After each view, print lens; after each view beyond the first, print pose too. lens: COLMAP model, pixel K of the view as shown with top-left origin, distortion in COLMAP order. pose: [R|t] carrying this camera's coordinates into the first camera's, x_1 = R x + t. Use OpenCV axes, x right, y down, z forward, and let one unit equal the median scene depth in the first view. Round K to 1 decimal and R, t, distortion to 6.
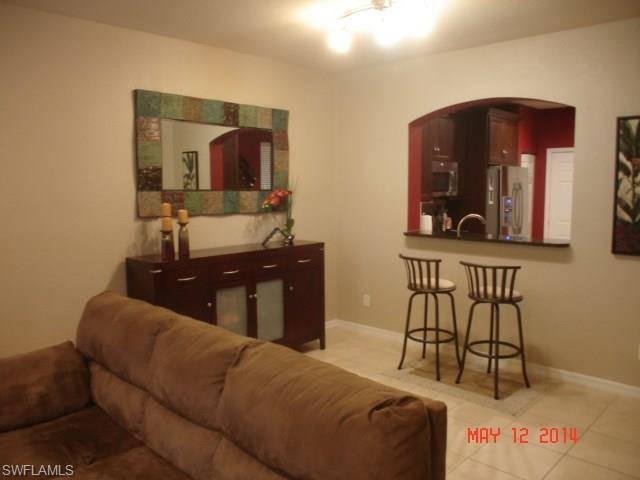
lens RADIAL K [[526.2, 0, 318.7], [0, 526.2, 242.3], [0, 0, 1]] dist [-0.054768, 0.009758]
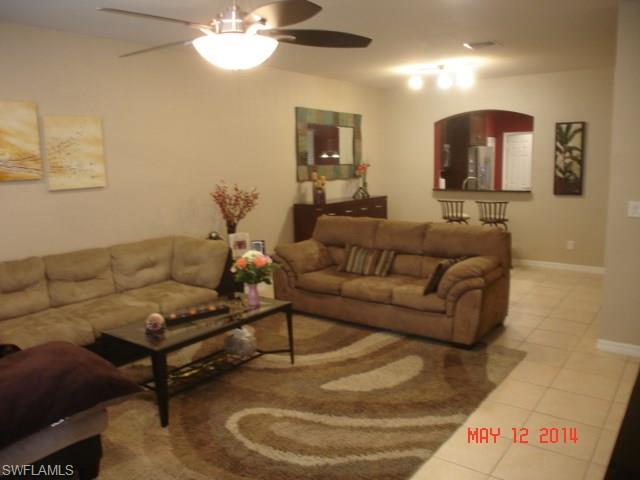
lens RADIAL K [[526.2, 0, 321.9], [0, 526.2, 237.6], [0, 0, 1]] dist [-0.054768, 0.009758]
pose [[0.991912, -0.034117, 0.122256, -0.474073], [0.029475, 0.998782, 0.039580, 0.072338], [-0.123457, -0.035656, 0.991709, -0.730202]]
